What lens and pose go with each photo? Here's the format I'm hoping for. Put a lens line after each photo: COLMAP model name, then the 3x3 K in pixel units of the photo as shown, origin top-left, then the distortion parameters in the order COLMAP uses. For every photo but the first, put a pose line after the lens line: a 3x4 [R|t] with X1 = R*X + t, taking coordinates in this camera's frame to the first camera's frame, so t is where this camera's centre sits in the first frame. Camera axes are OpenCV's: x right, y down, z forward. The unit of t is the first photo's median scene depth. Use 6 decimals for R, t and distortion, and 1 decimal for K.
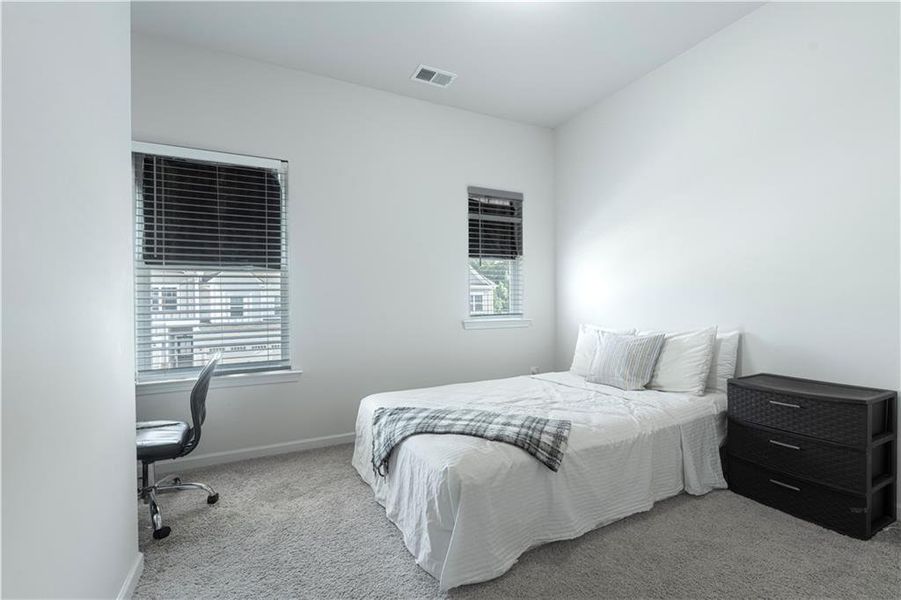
lens RADIAL K [[400.2, 0, 450.7], [0, 400.2, 304.2], [0, 0, 1]] dist [-0.002173, -0.000133]
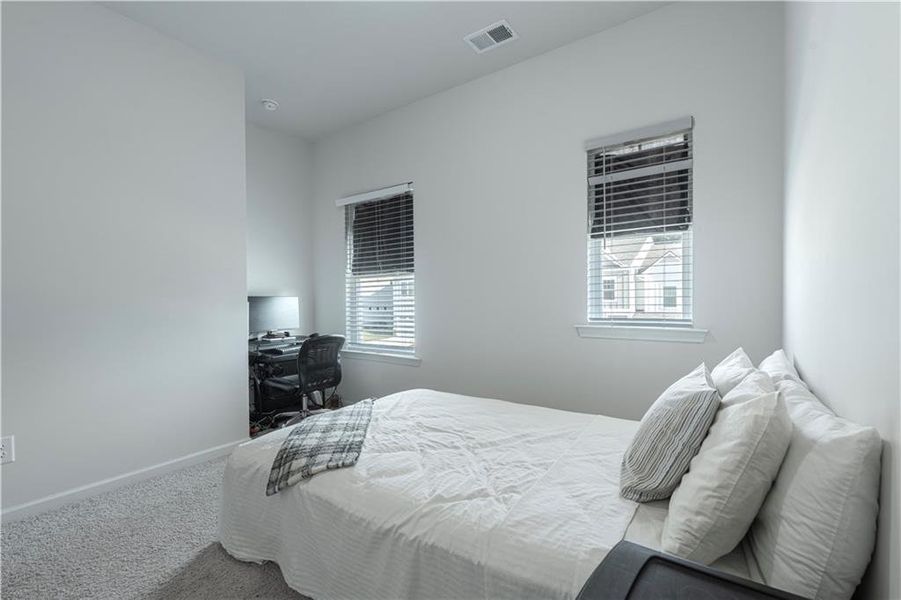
lens RADIAL K [[400.2, 0, 450.7], [0, 400.2, 304.2], [0, 0, 1]] dist [-0.002173, -0.000133]
pose [[0.464941, 0.020422, -0.885106, 0.681943], [0.002754, 0.999696, 0.024512, -0.020053], [0.885337, -0.013834, 0.464744, 0.519561]]
